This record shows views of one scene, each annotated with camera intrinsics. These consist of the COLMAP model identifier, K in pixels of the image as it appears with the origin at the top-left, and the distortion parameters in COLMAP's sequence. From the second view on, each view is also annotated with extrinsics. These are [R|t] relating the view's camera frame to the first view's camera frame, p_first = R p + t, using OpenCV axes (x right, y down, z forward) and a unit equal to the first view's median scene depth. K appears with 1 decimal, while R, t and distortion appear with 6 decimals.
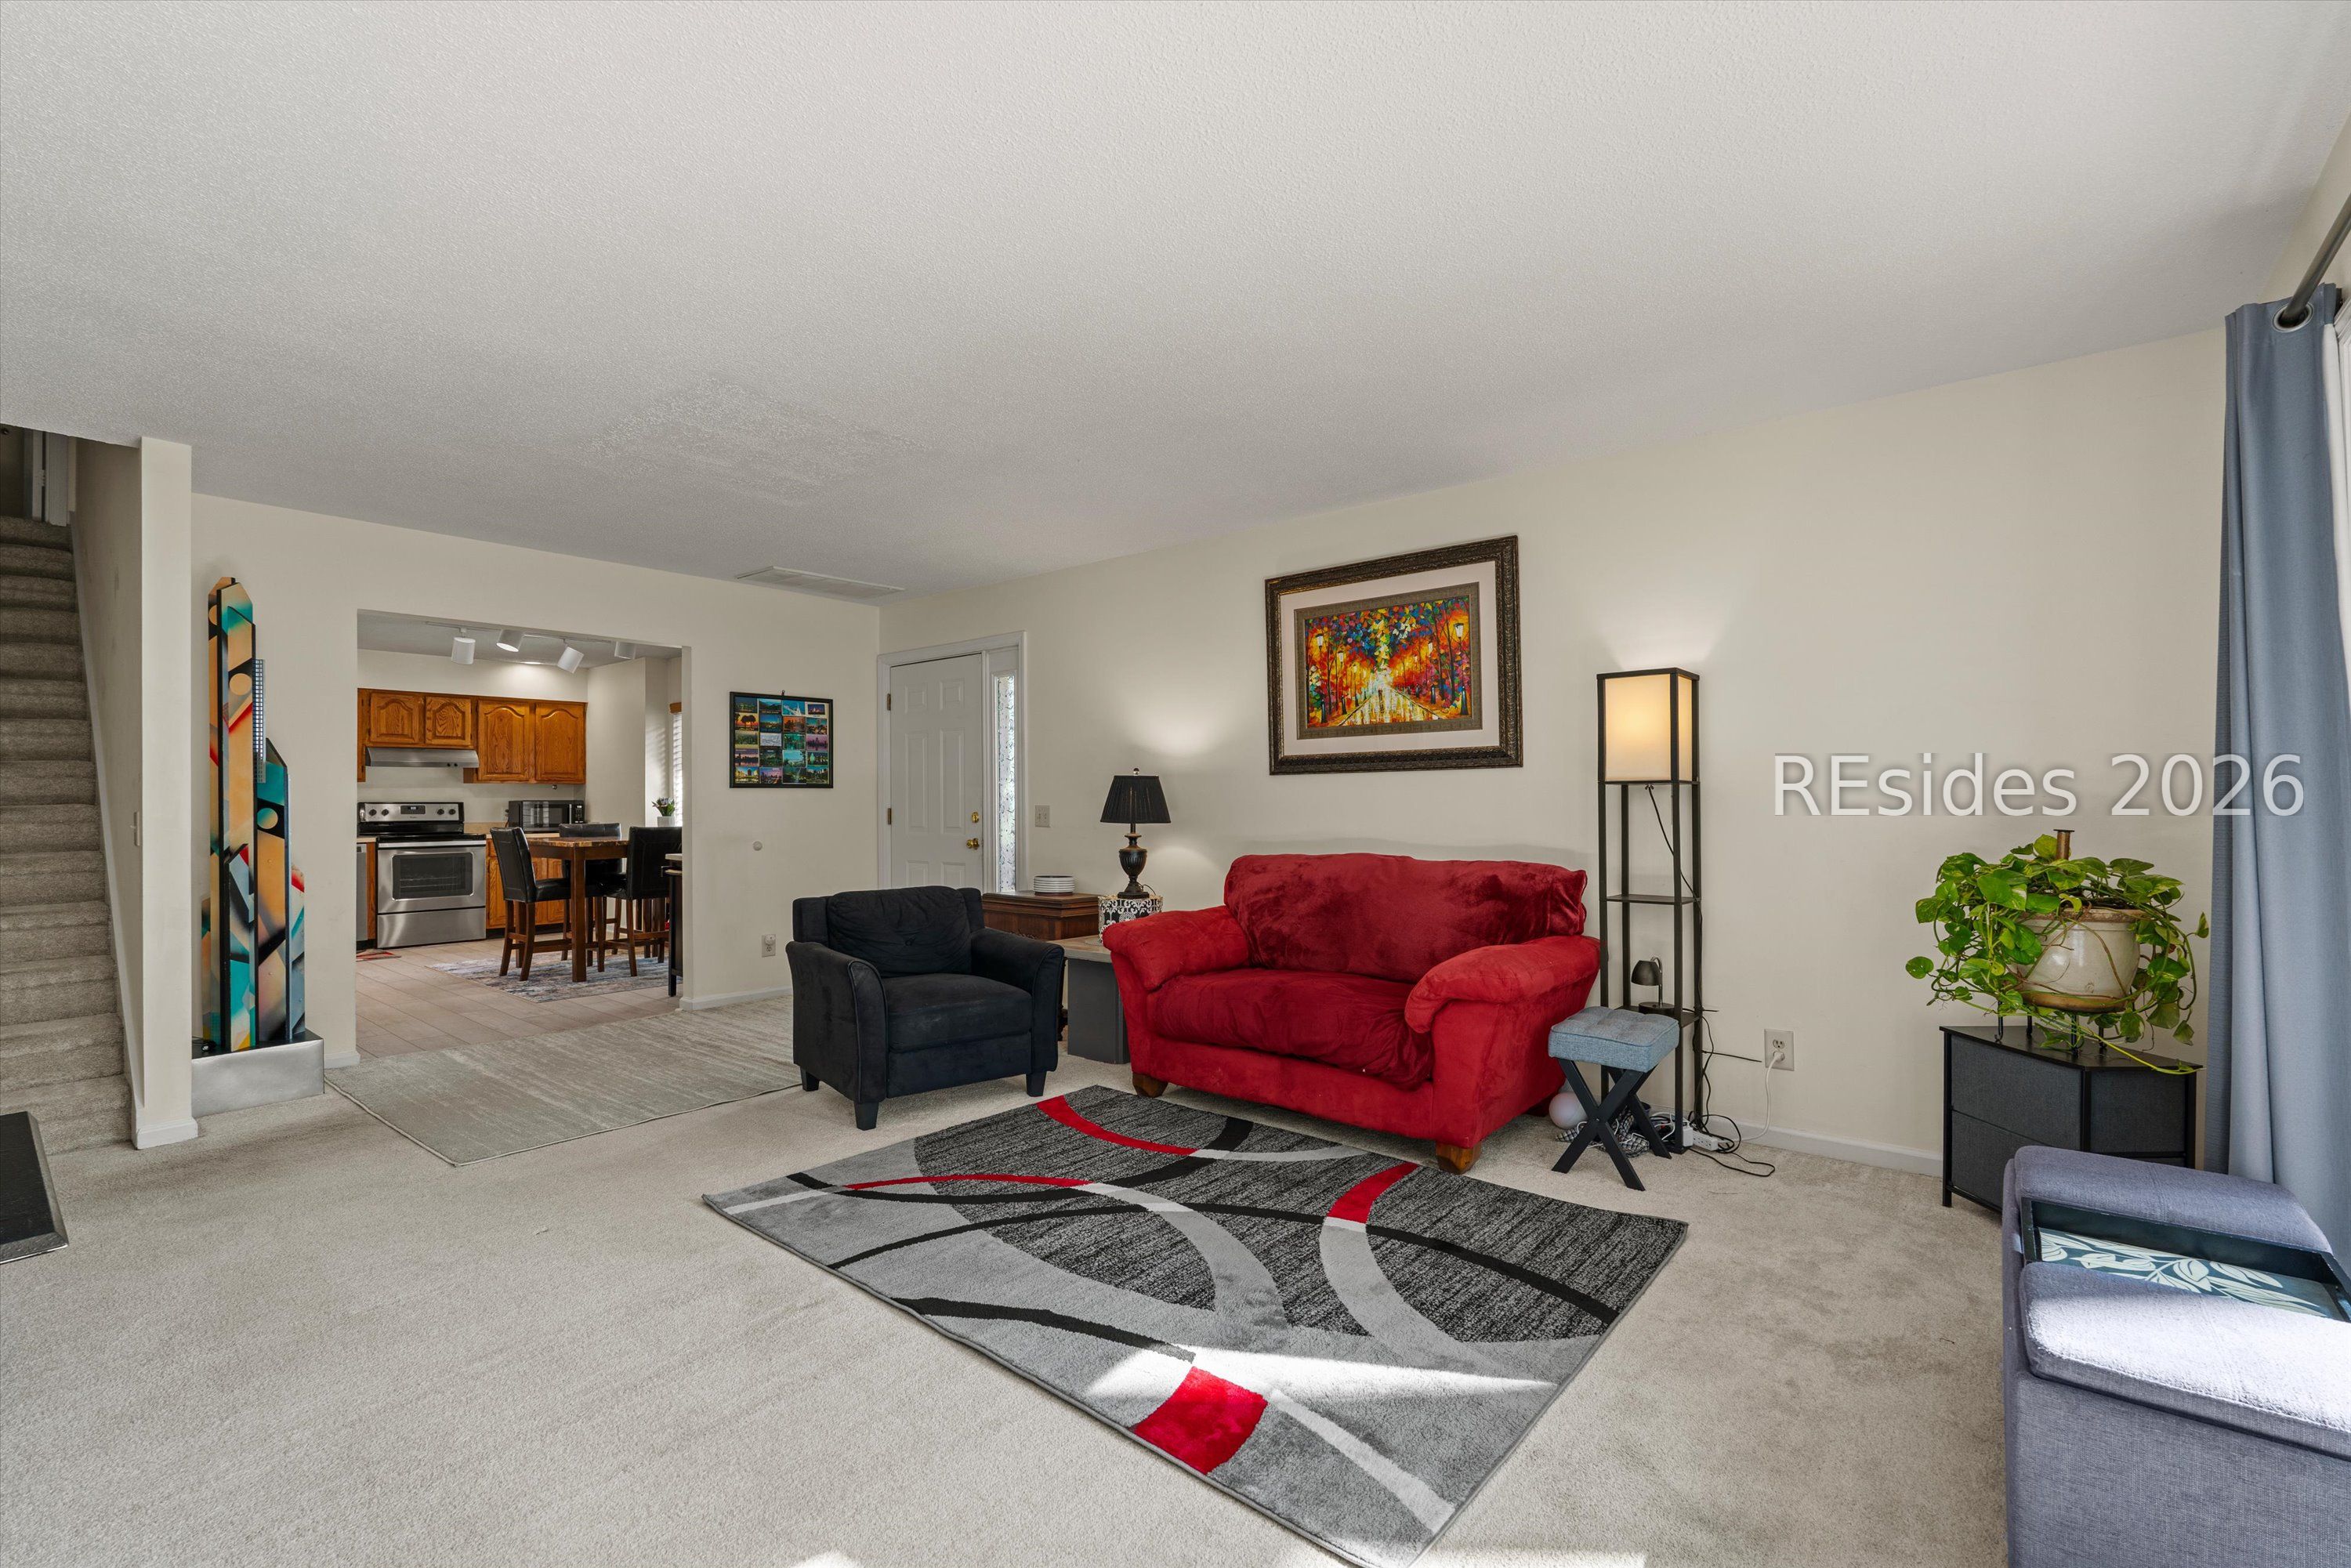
lens RADIAL K [[1031.5, 0, 1180.2], [0, 1031.5, 783.1], [0, 0, 1]] dist [-0.009305, 0.001006]
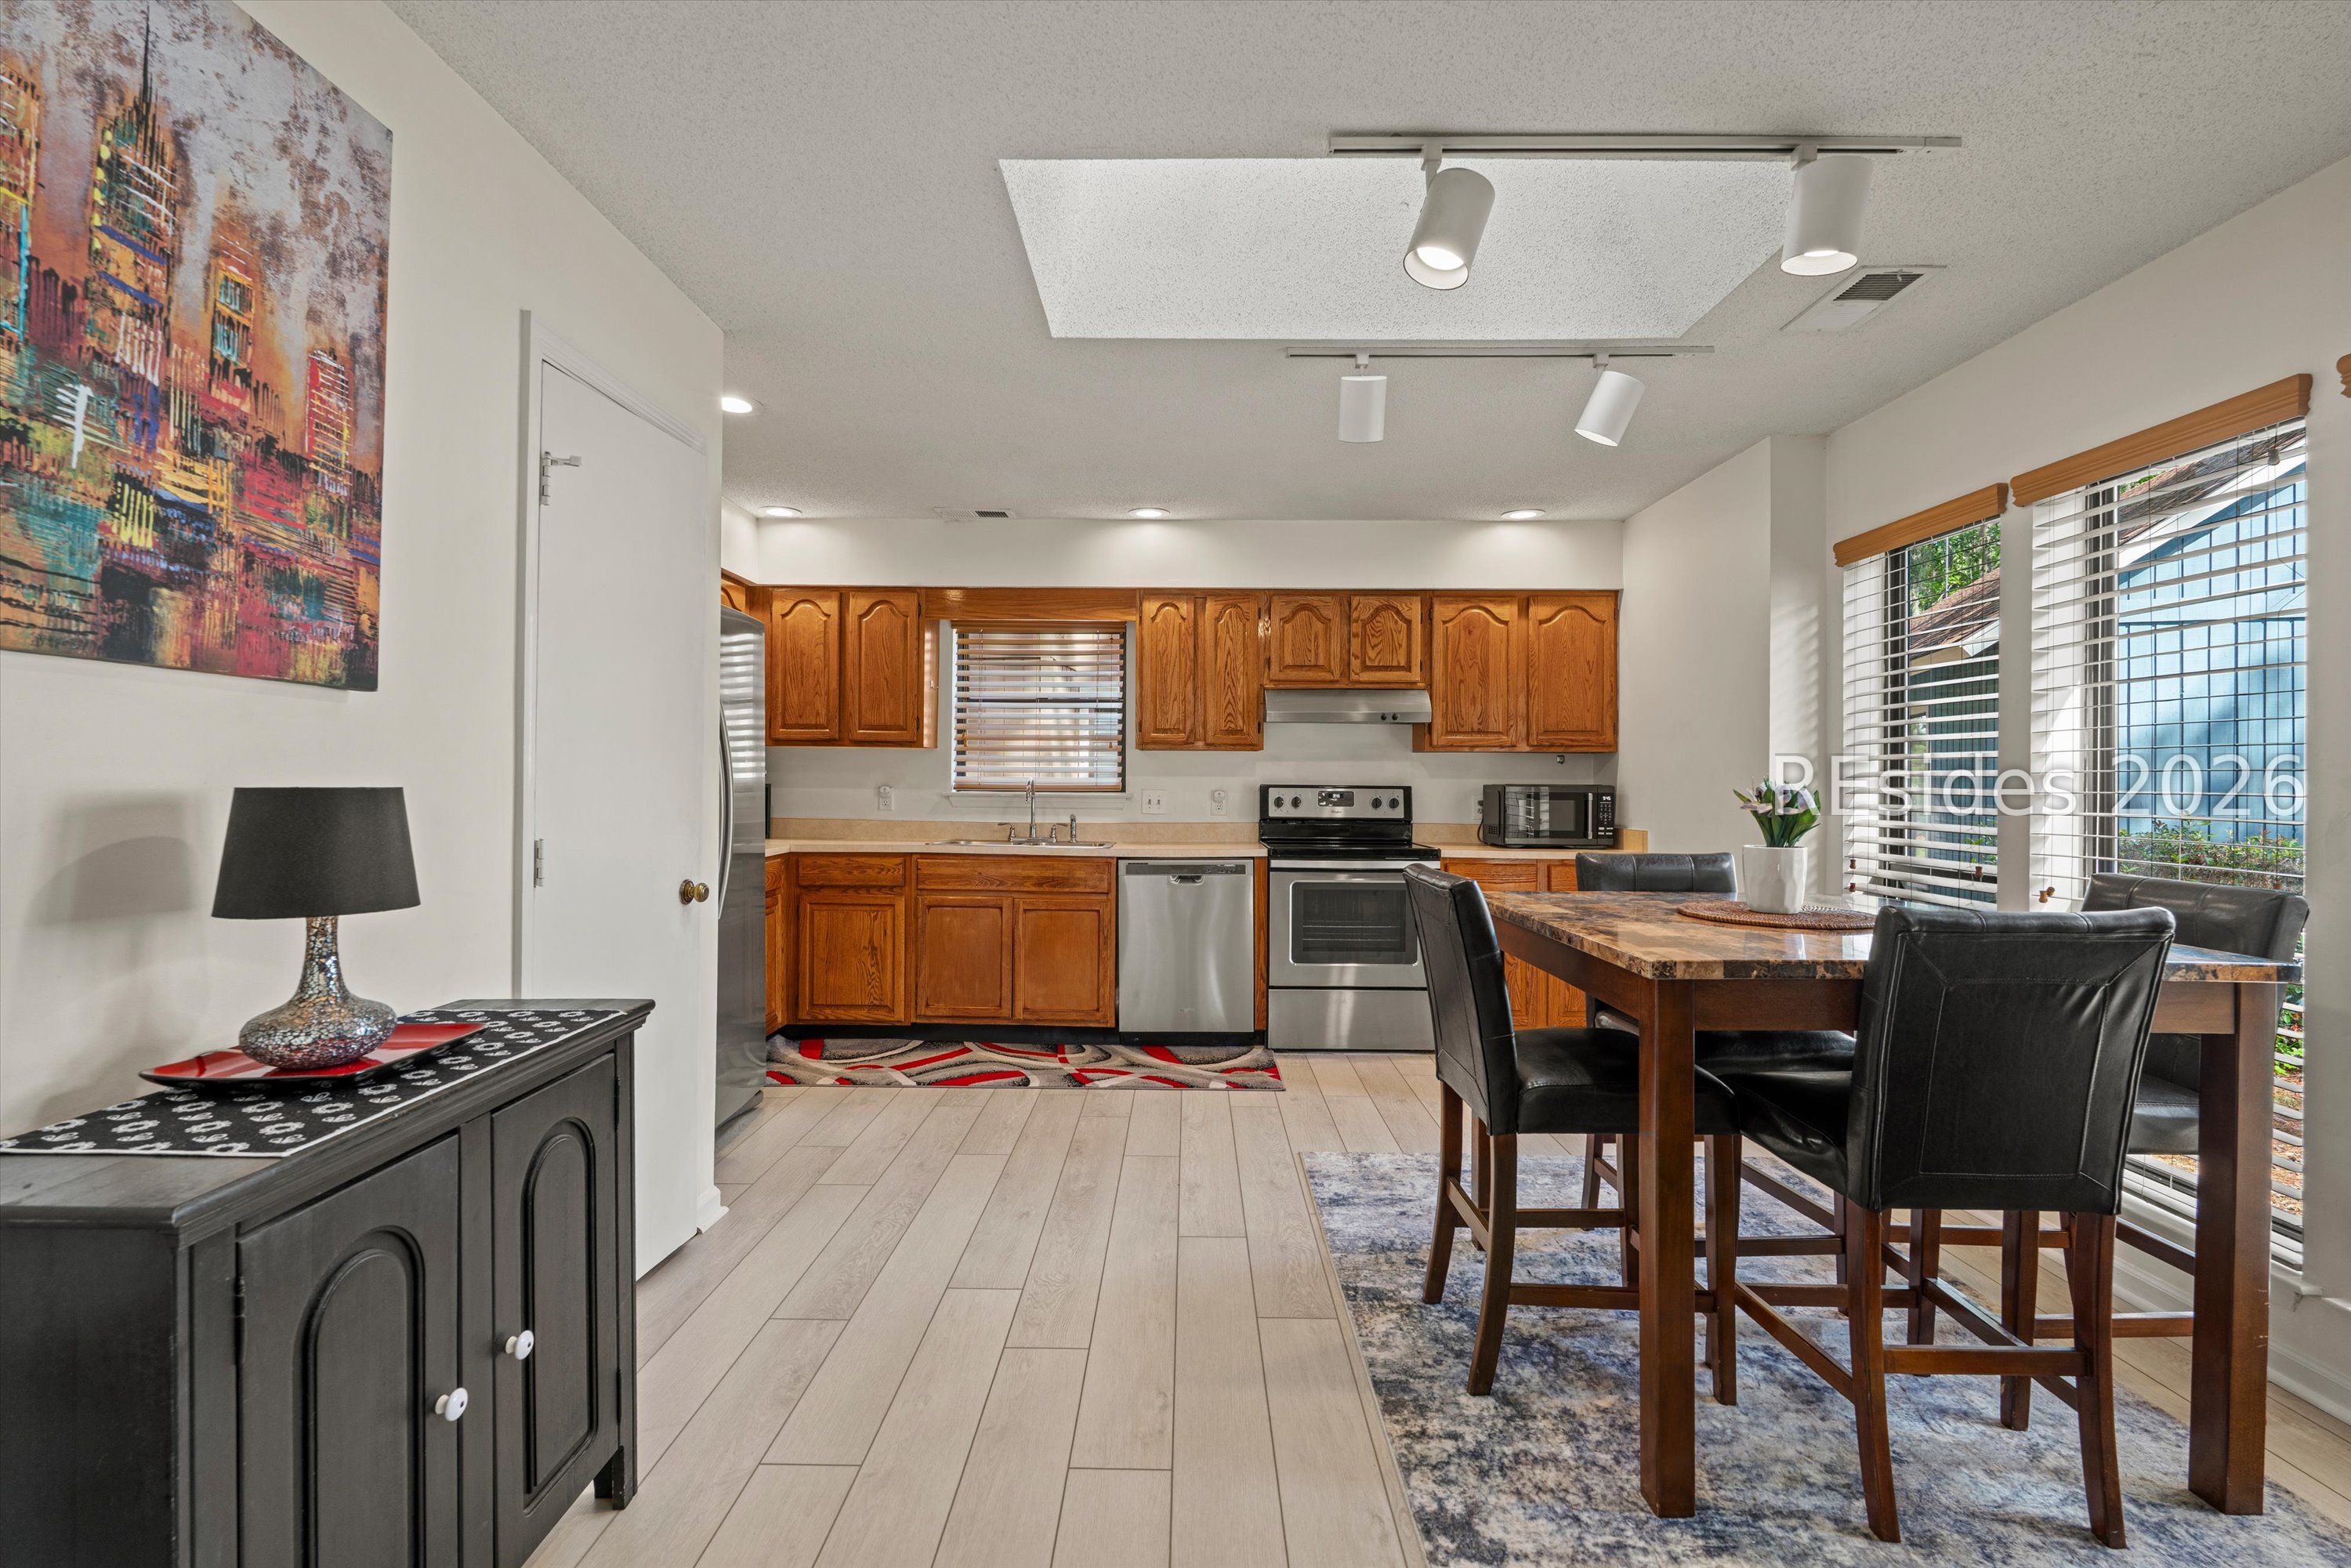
lens RADIAL K [[1046.1, 0, 1175.5], [0, 1046.1, 784.0], [0, 0, 1]] dist [-0.001673, 0.000582]
pose [[0.630145, 0.014447, -0.776343, -0.343084], [-0.000383, 0.999833, 0.018295, 0.007025], [0.776478, -0.011231, 0.630045, 0.551536]]
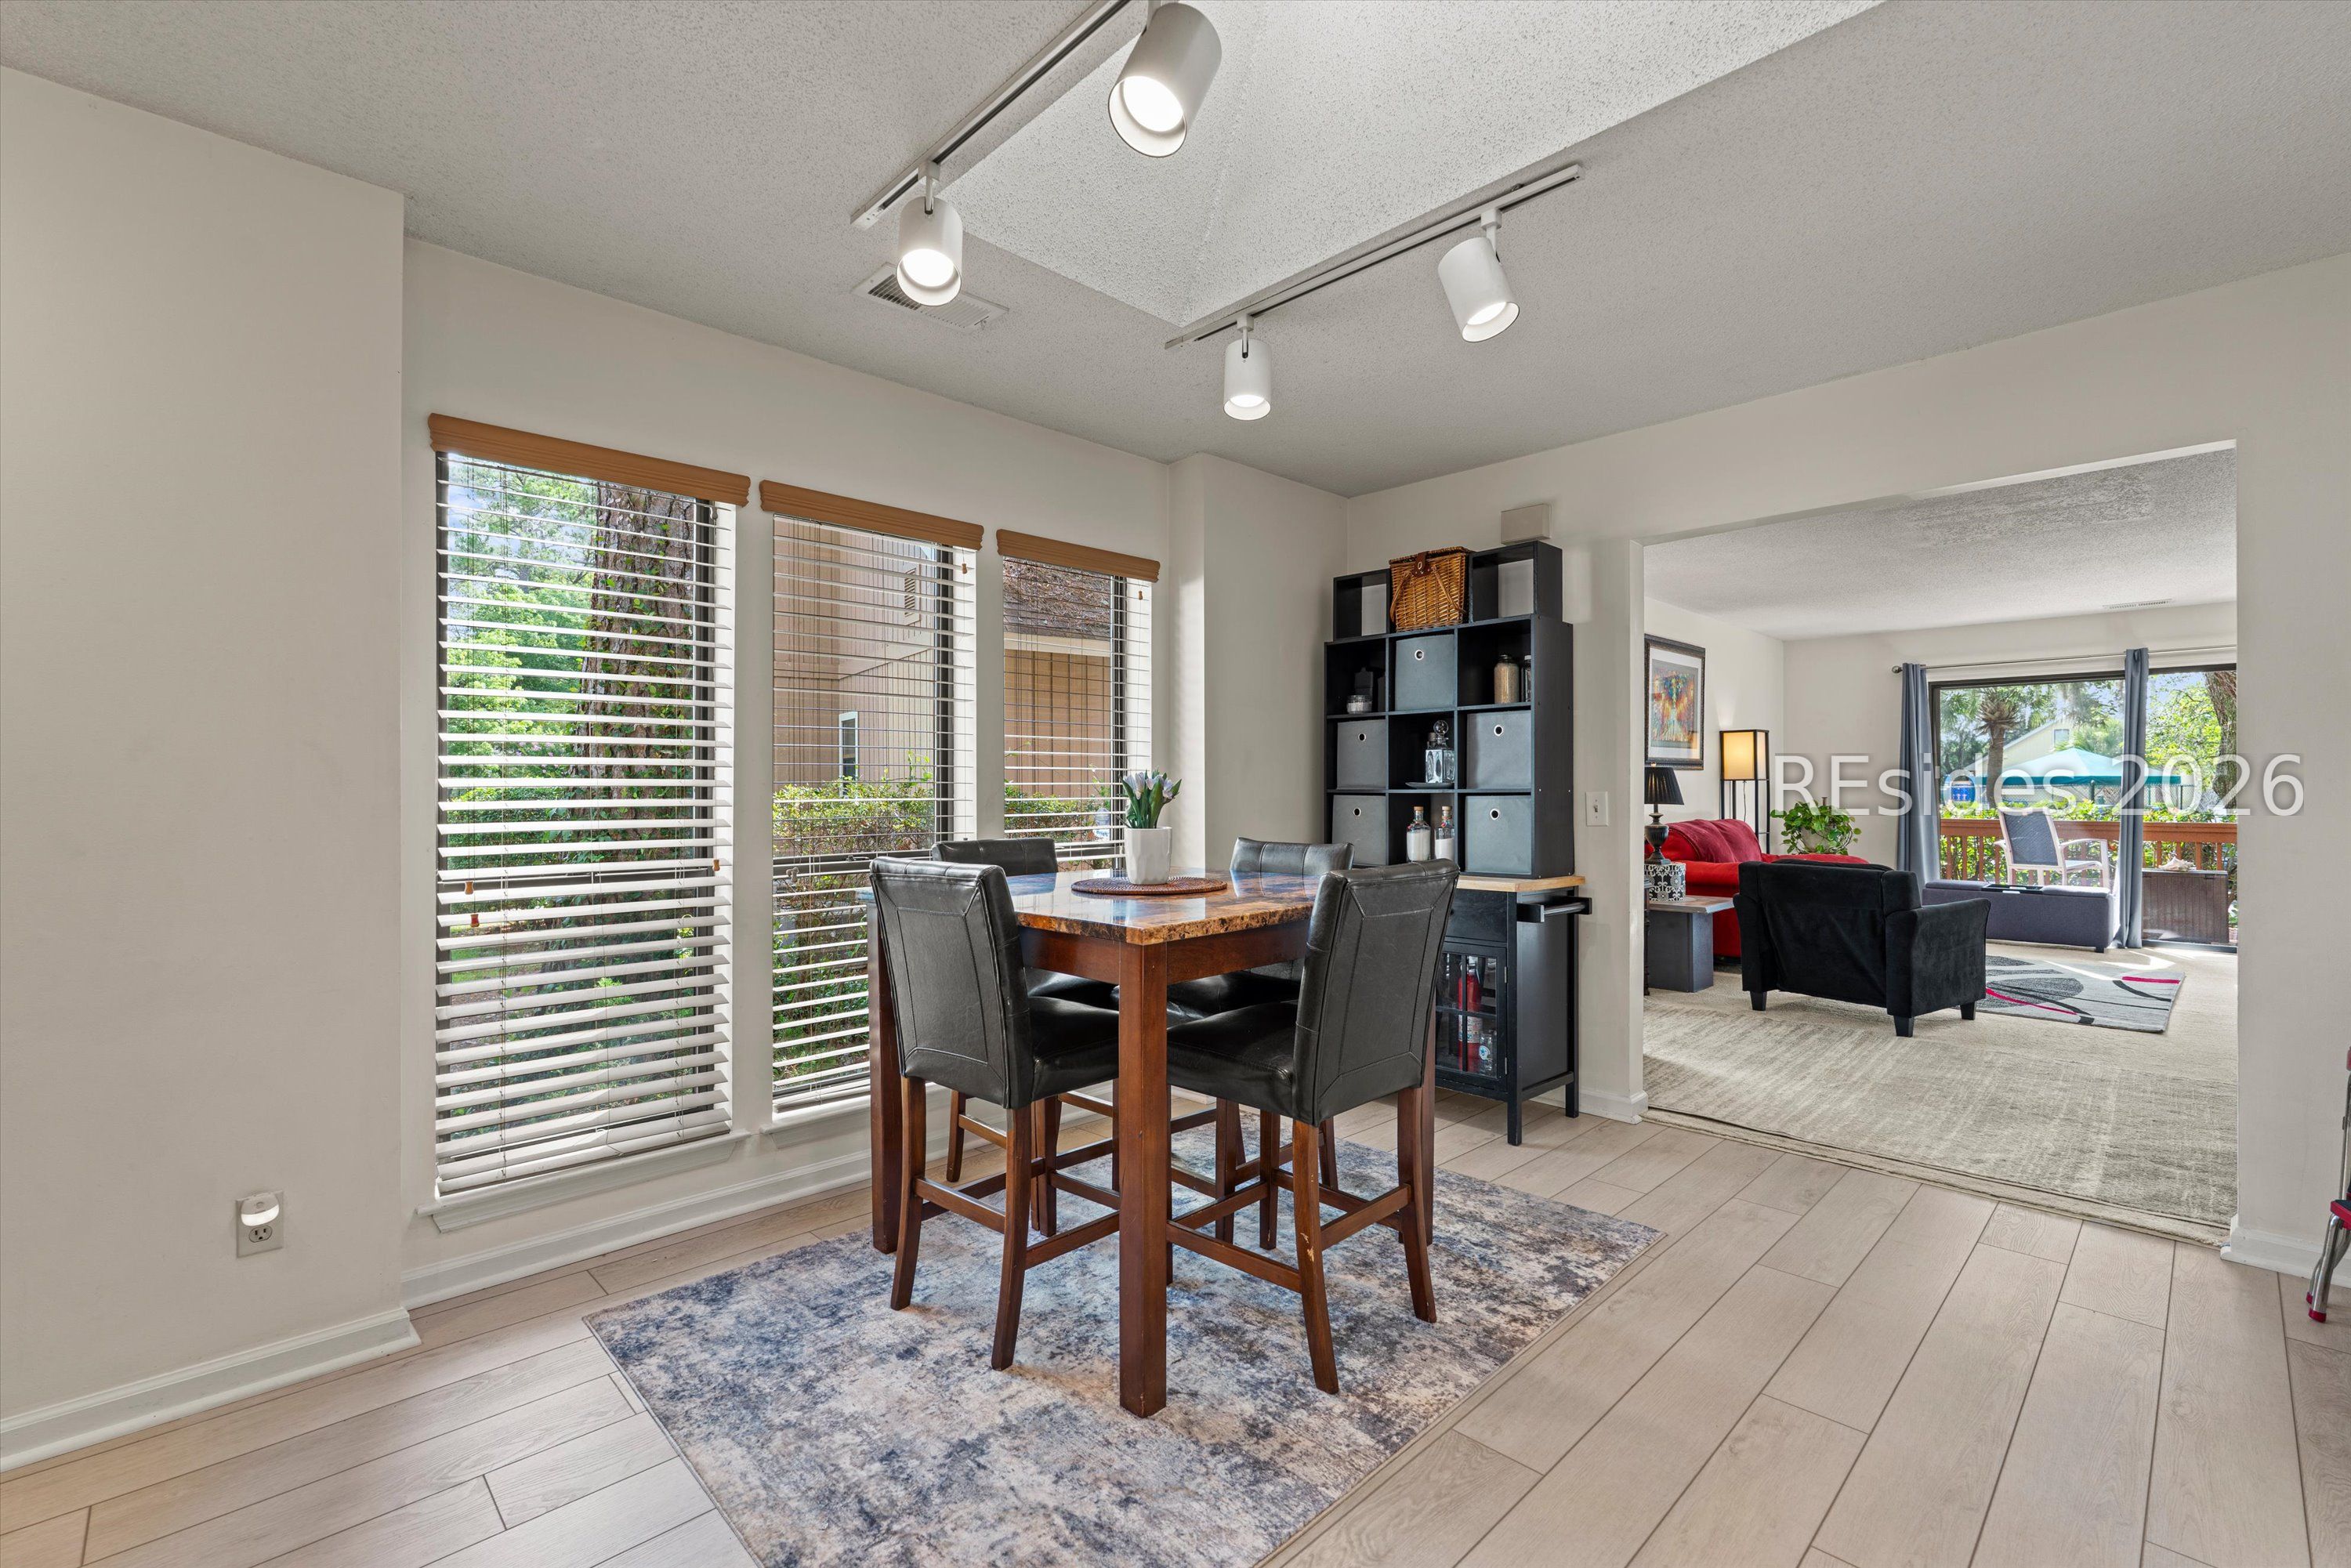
lens RADIAL K [[1031.5, 0, 1180.2], [0, 1031.5, 783.1], [0, 0, 1]] dist [-0.009305, 0.001006]
pose [[0.101801, 0.012359, 0.994728, -0.733729], [-0.011097, 0.999875, -0.011287, 0.017966], [-0.994743, -0.009889, 0.101925, 0.781536]]
